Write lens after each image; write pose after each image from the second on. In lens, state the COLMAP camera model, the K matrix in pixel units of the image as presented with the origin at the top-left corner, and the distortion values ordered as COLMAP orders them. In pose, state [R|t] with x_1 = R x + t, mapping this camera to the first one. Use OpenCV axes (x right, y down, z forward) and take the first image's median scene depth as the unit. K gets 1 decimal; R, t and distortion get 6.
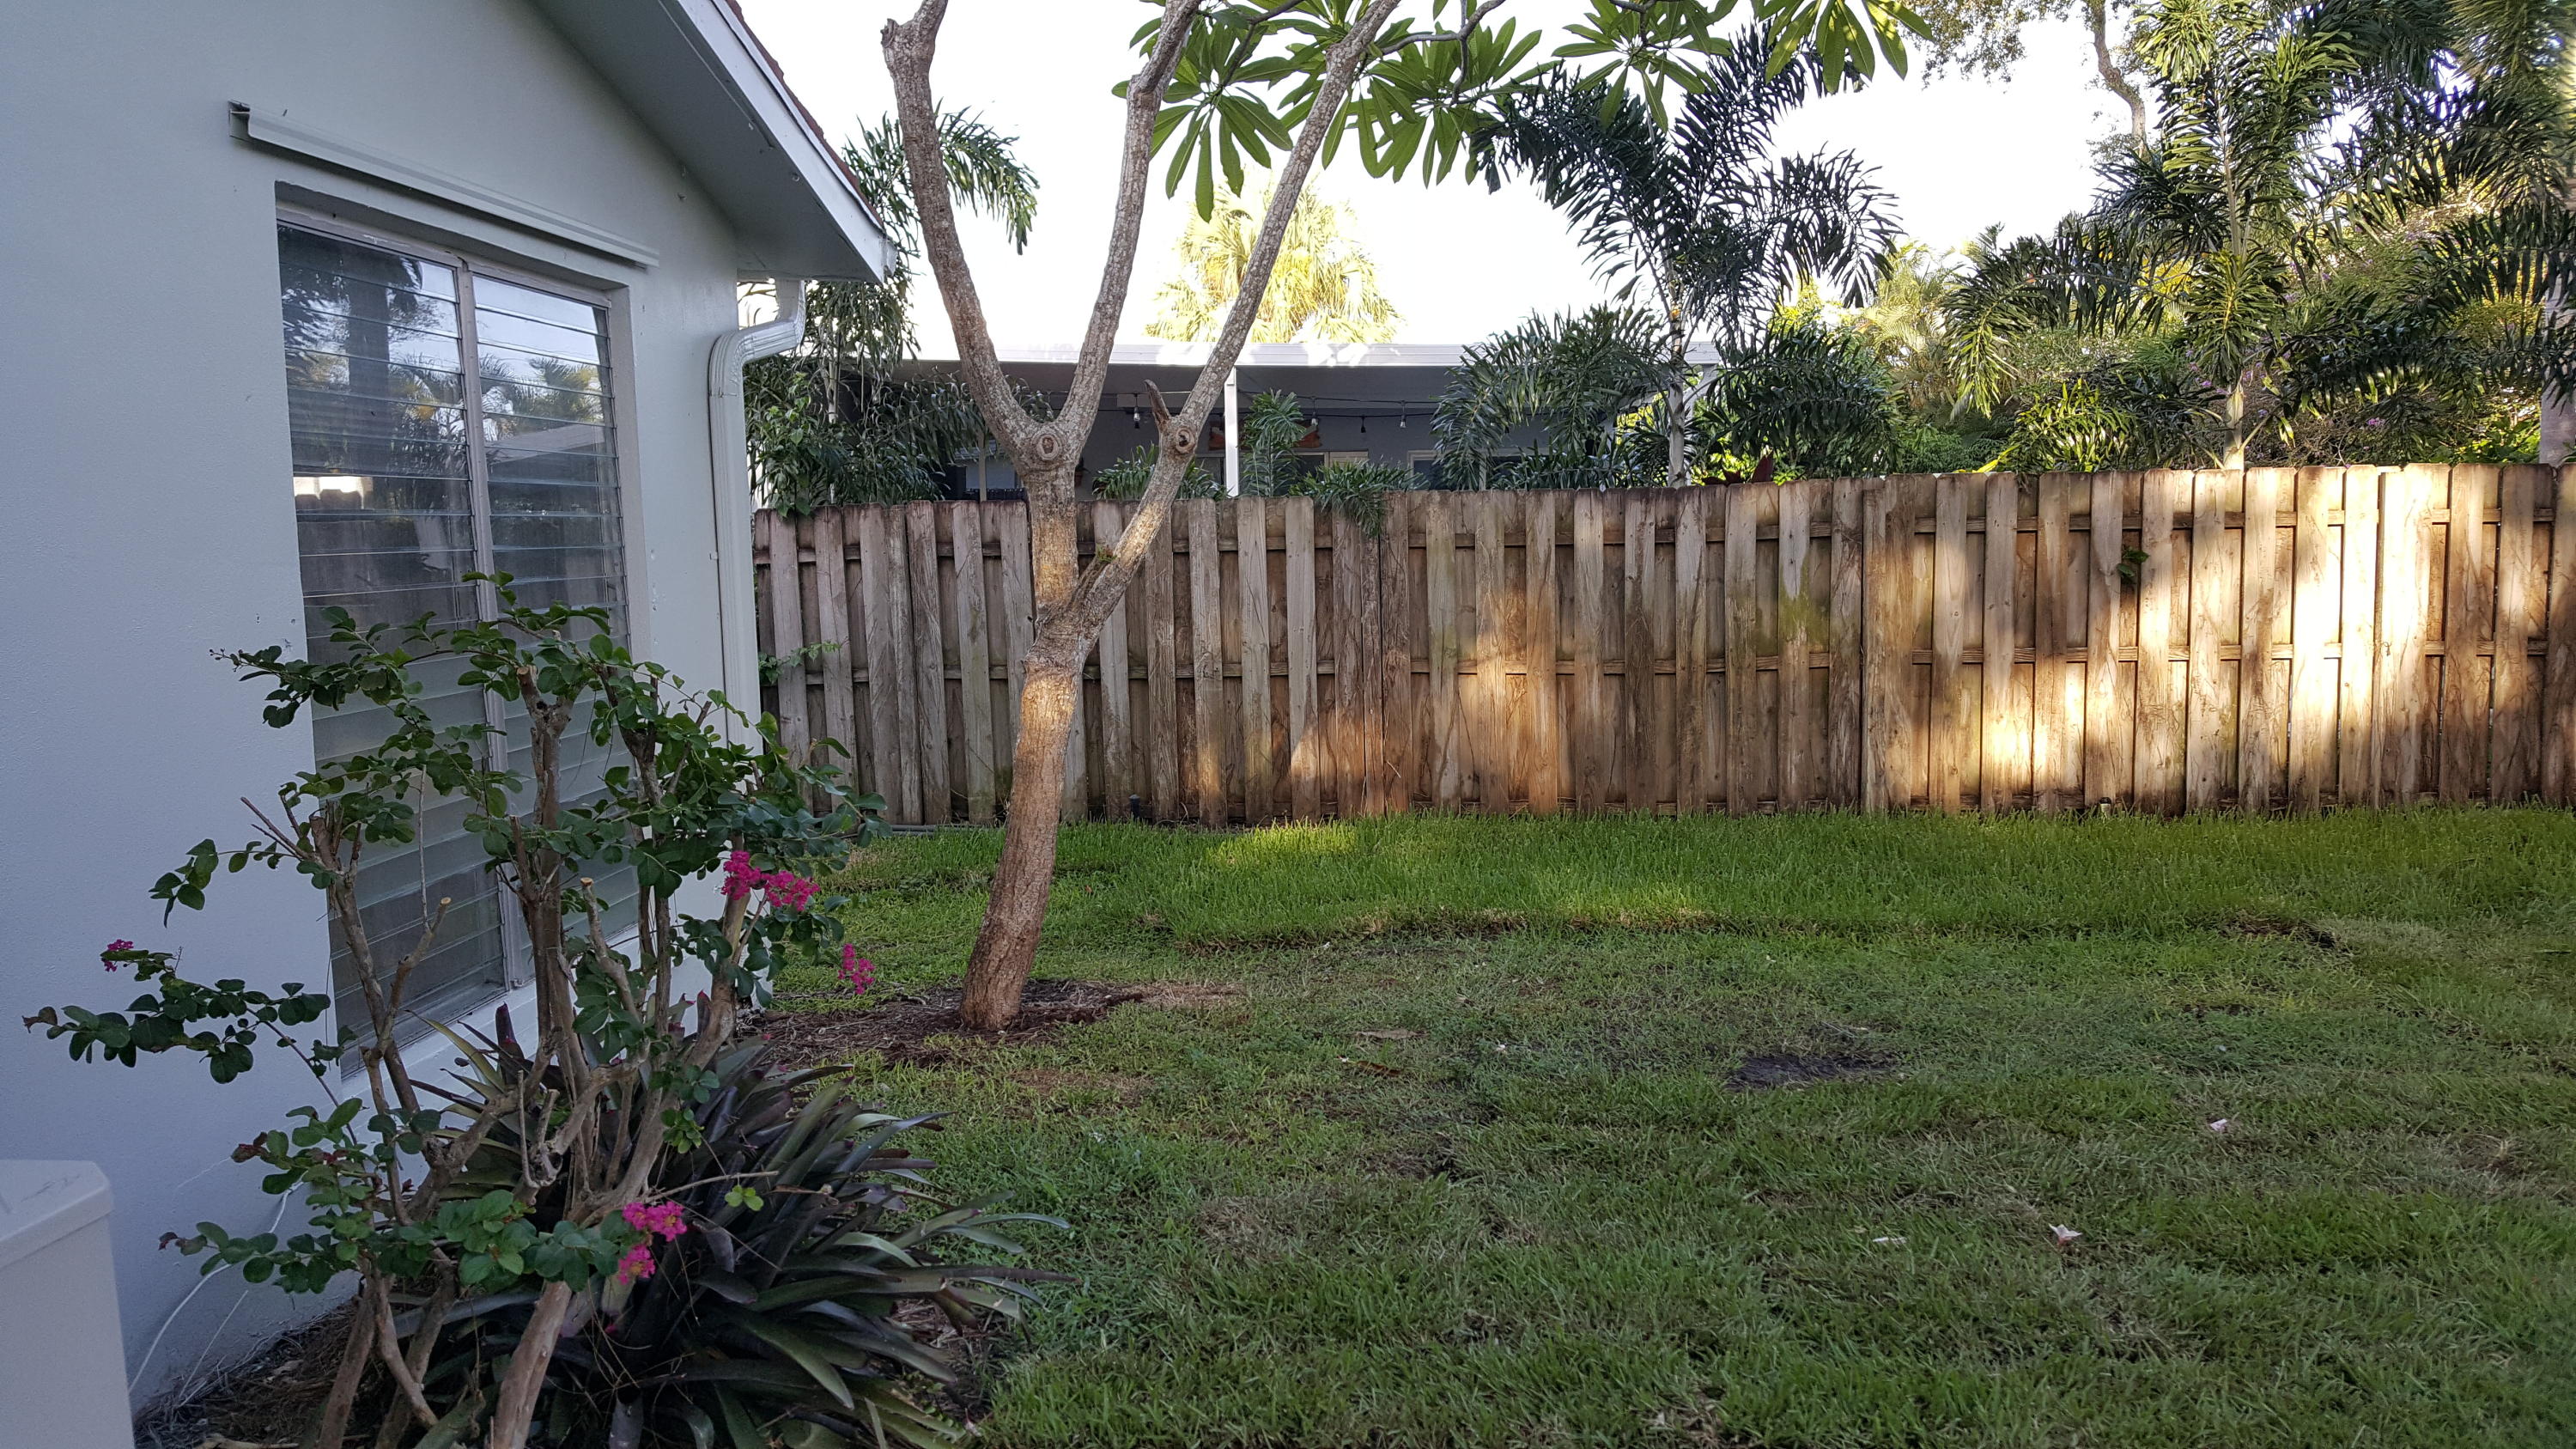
lens RADIAL K [[1927.6, 0, 1286.6], [0, 1927.6, 730.8], [0, 0, 1]] dist [-0.071289, -0.003389]
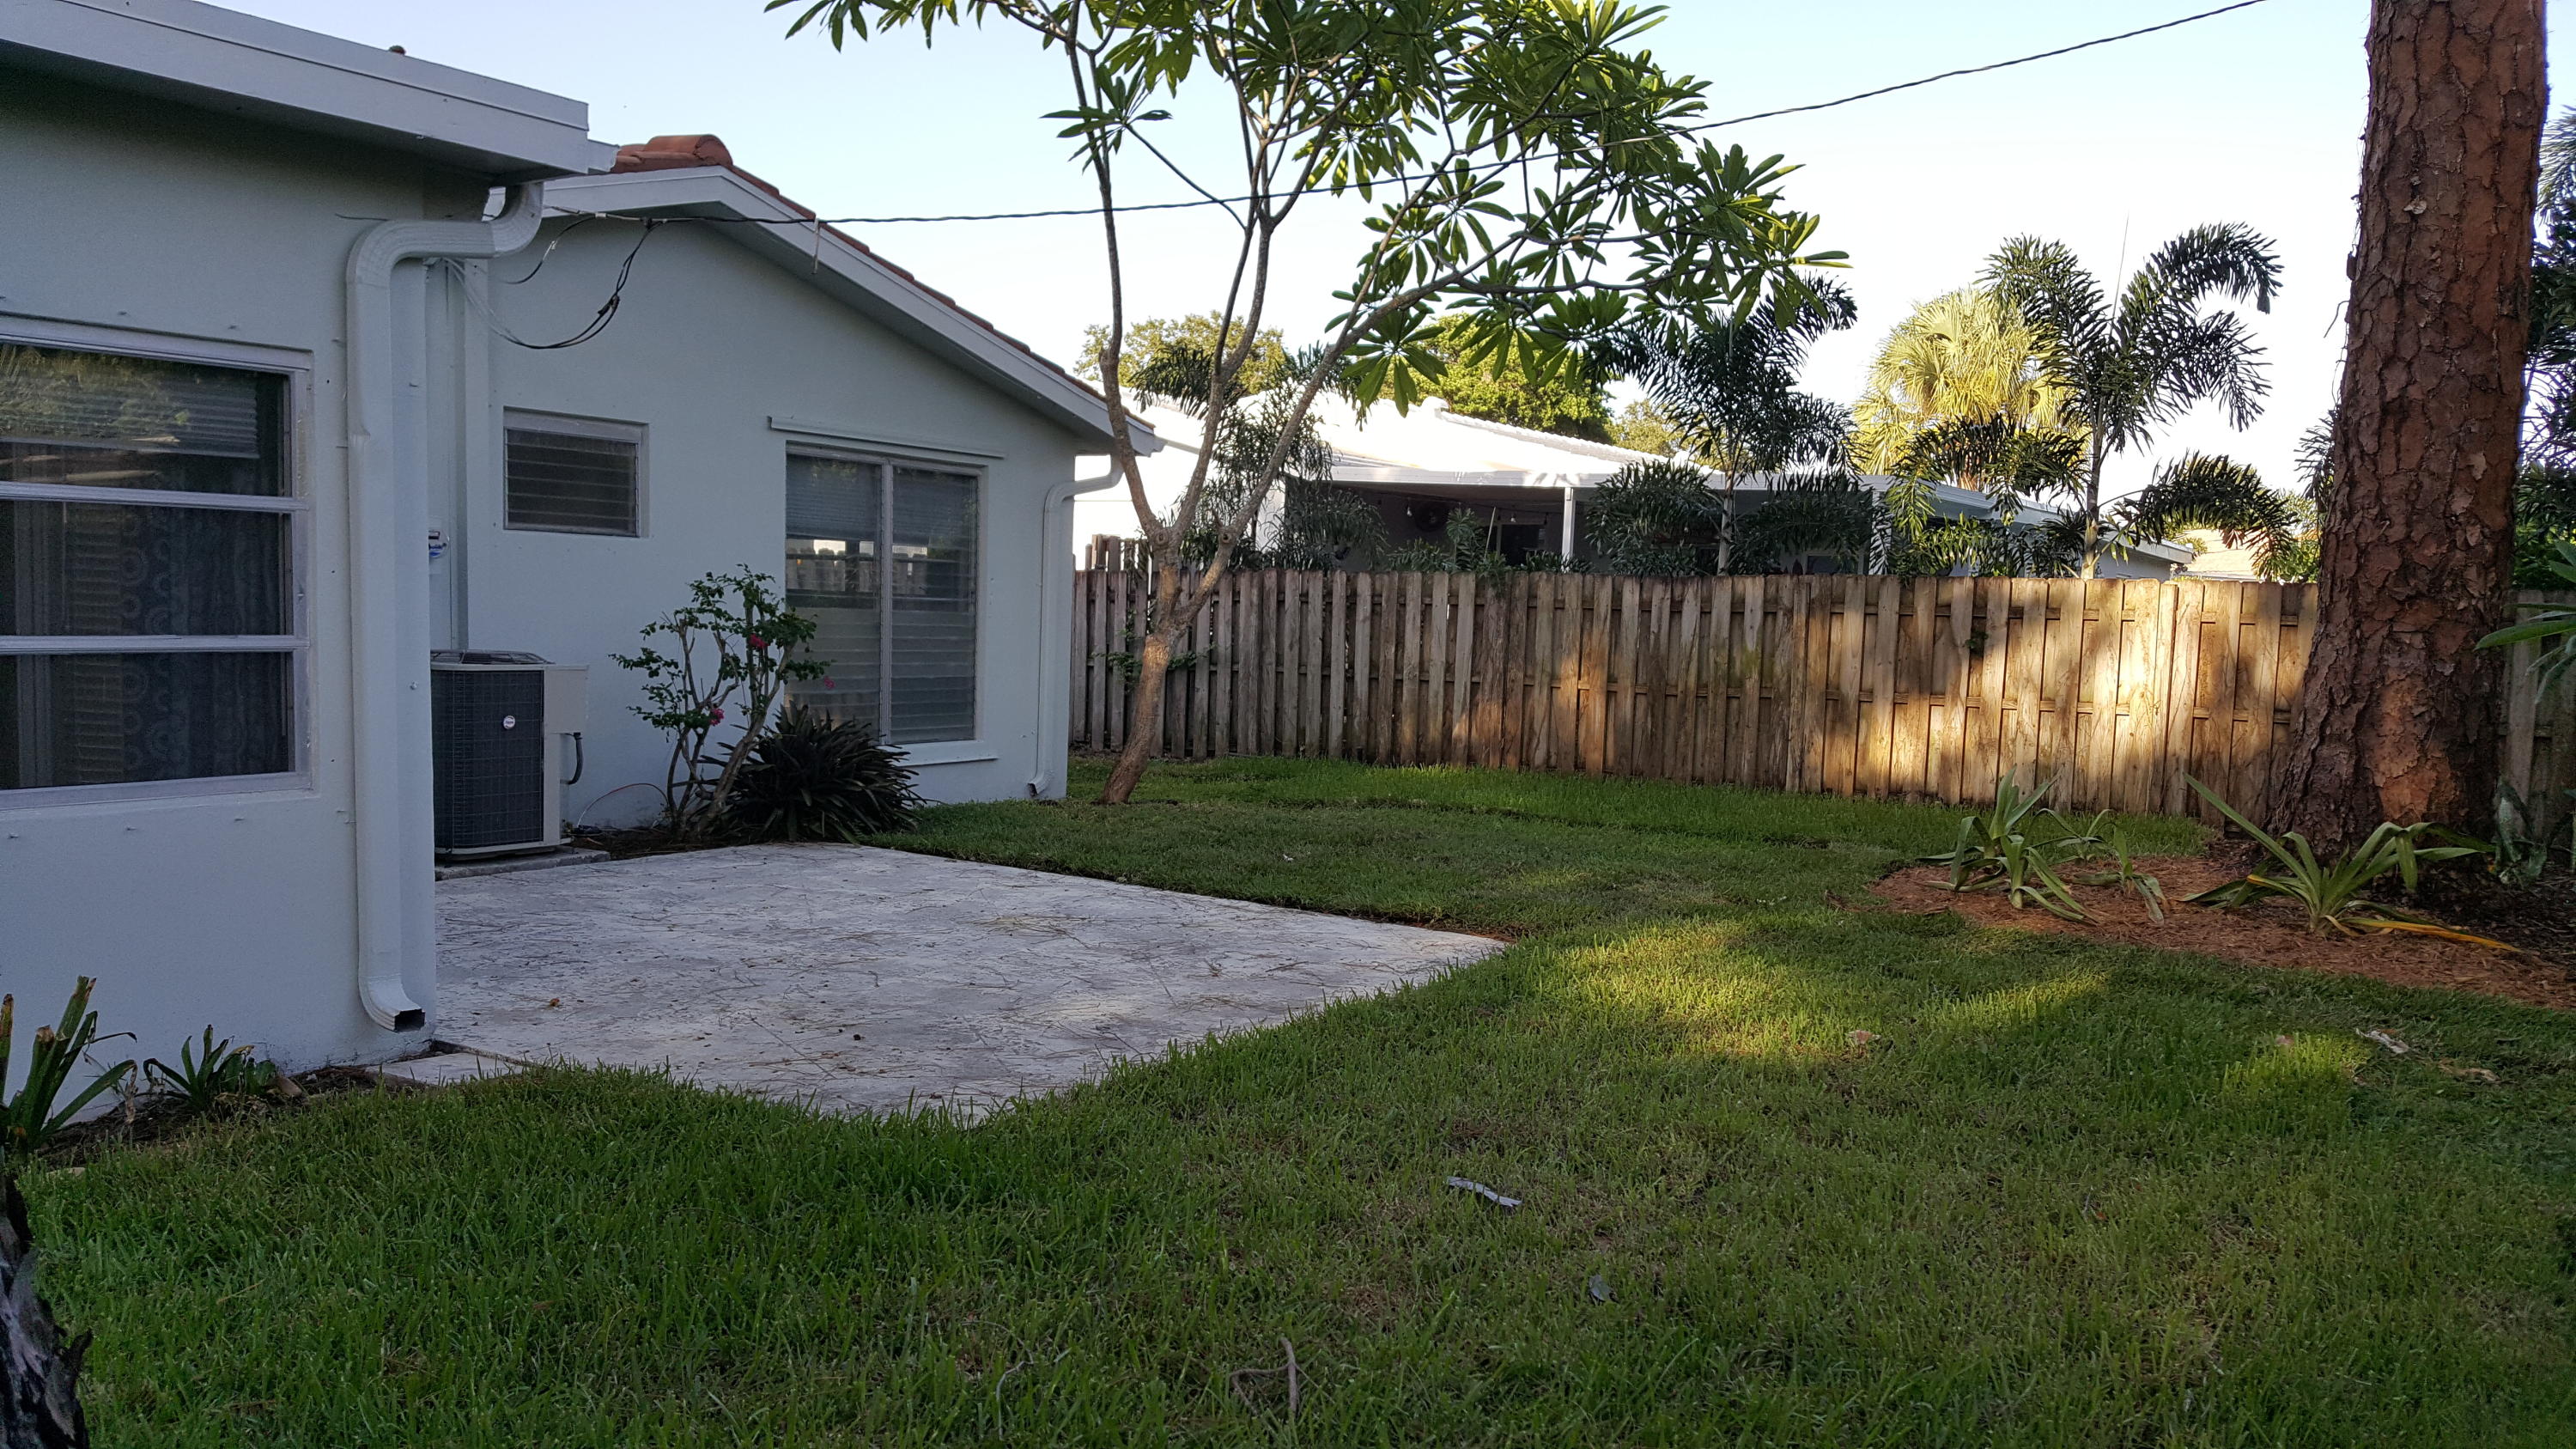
lens RADIAL K [[1927.6, 0, 1286.6], [0, 1927.6, 730.8], [0, 0, 1]] dist [-0.071289, -0.003389]
pose [[0.875720, 0.073628, -0.477173, 0.671212], [-0.094647, 0.995308, -0.020122, 0.060800], [0.473452, 0.062784, 0.878579, -0.518398]]
